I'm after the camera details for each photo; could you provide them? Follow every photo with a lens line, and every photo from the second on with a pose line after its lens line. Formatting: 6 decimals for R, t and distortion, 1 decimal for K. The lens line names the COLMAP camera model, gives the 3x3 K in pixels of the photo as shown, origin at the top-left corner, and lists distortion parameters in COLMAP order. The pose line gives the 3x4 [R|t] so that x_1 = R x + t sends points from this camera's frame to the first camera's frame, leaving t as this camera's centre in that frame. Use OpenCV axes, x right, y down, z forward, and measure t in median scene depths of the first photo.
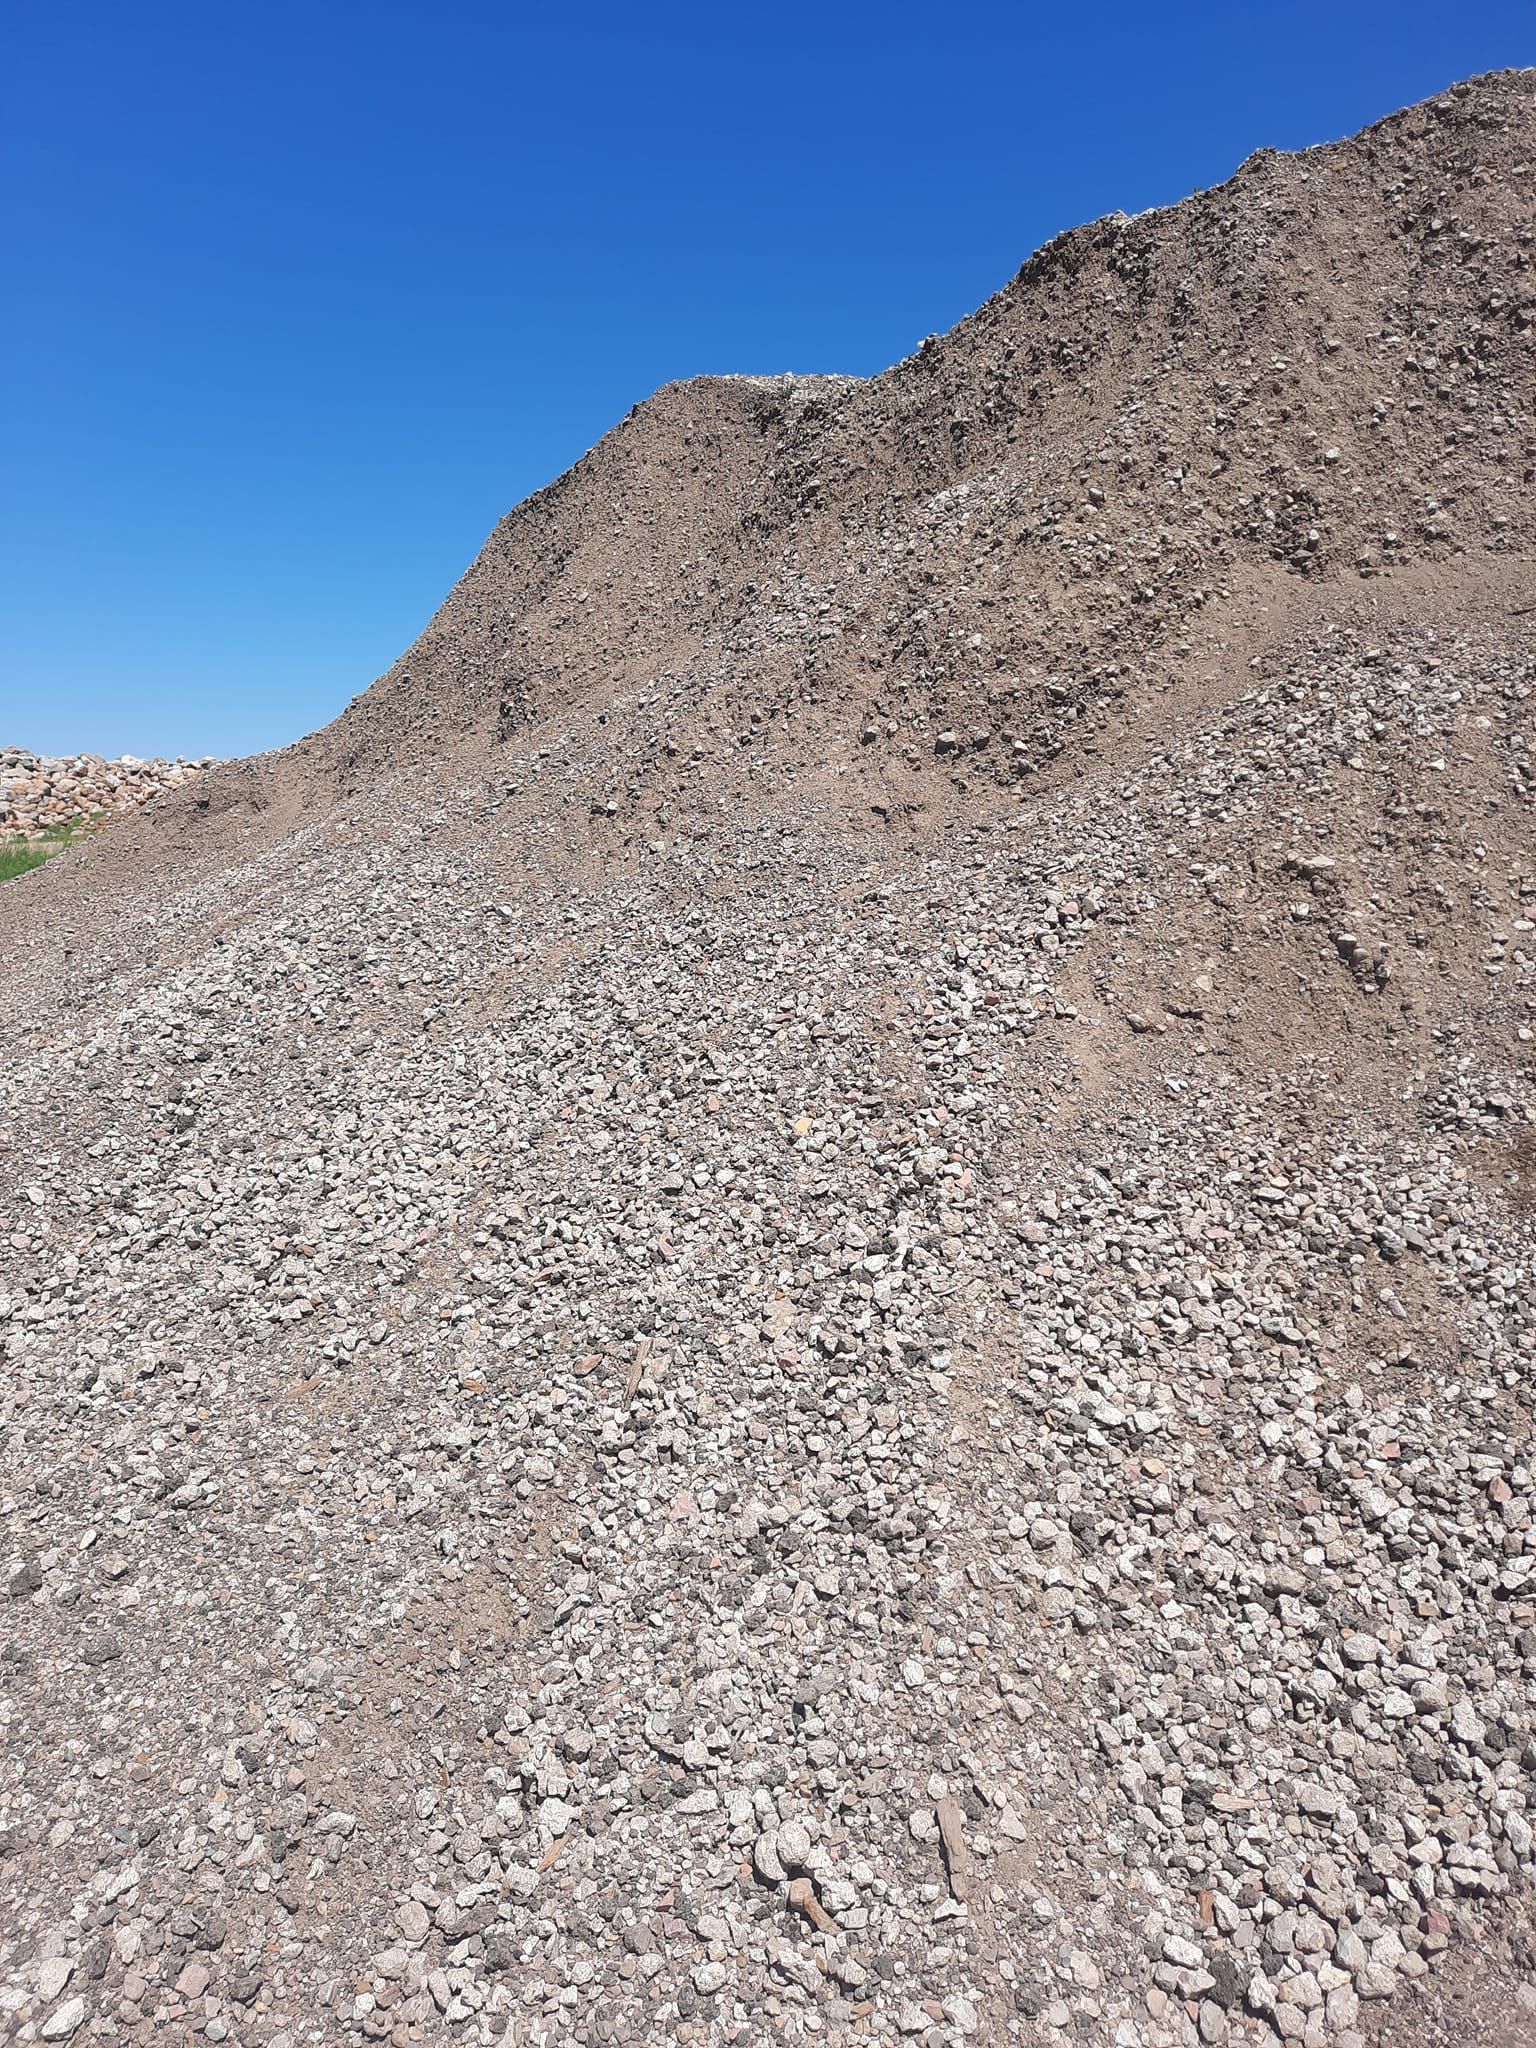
lens RADIAL K [[1464.4, 0, 768.0], [0, 1464.4, 1024.0], [0, 0, 1]] dist [0.066566, -0.067845]
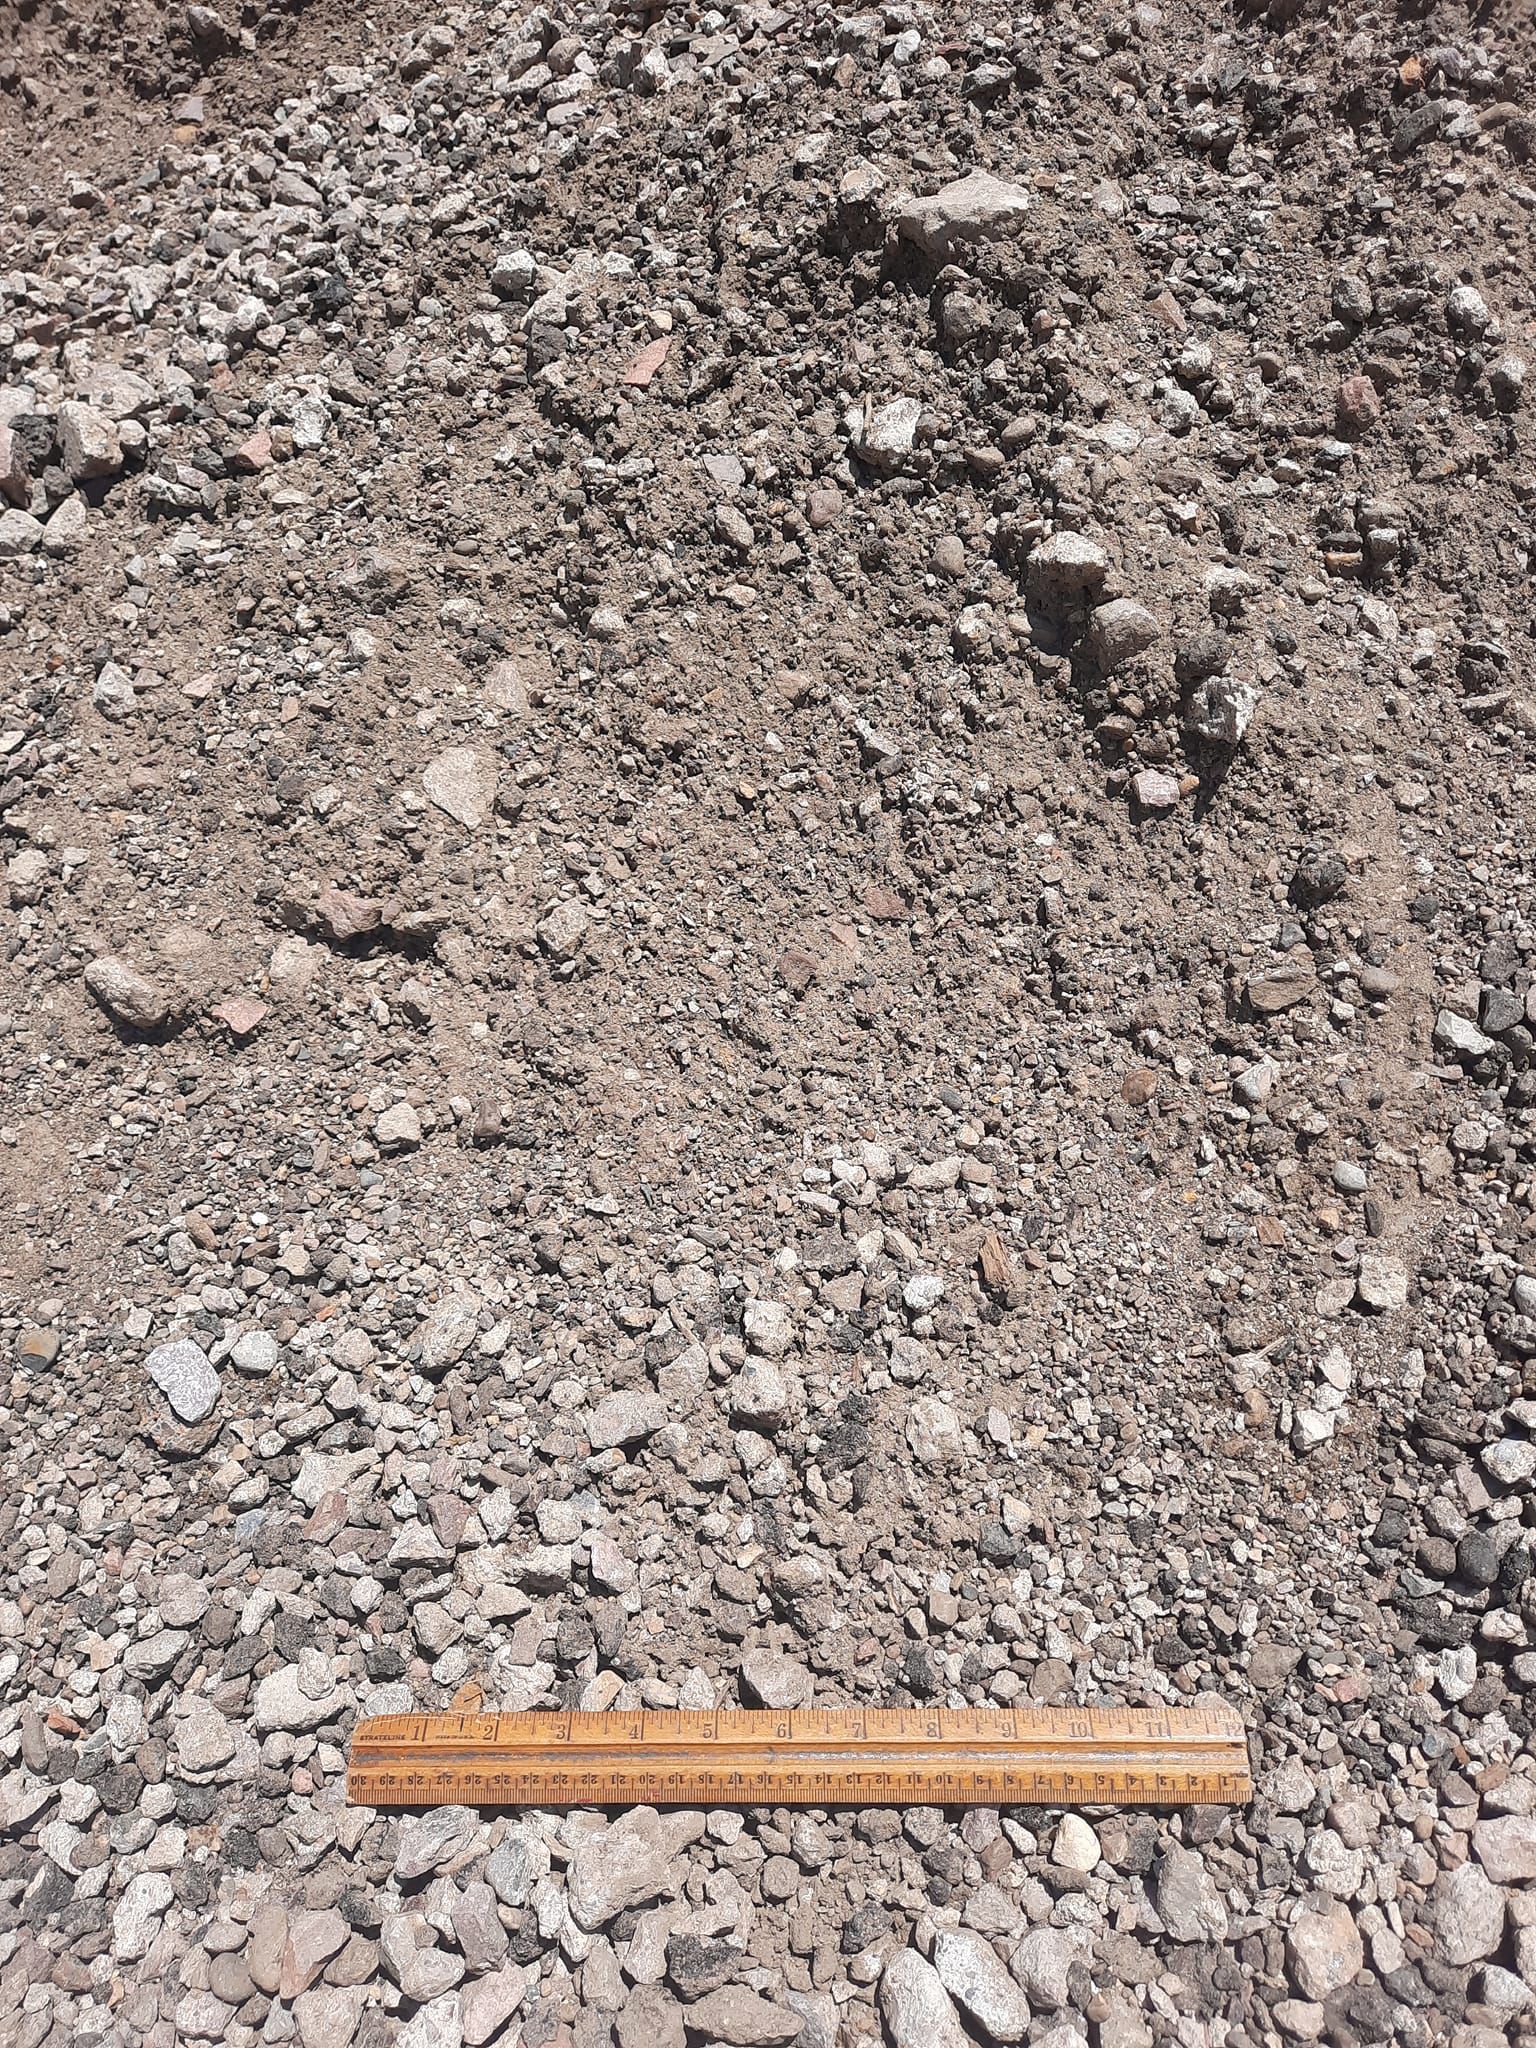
lens RADIAL K [[1464.4, 0, 768.0], [0, 1464.4, 1024.0], [0, 0, 1]] dist [0.066566, -0.067845]
pose [[0.991738, -0.070777, 0.106983, 0.314472], [0.041777, 0.966747, 0.252300, -0.046938], [-0.121283, -0.245746, 0.961717, 0.765075]]
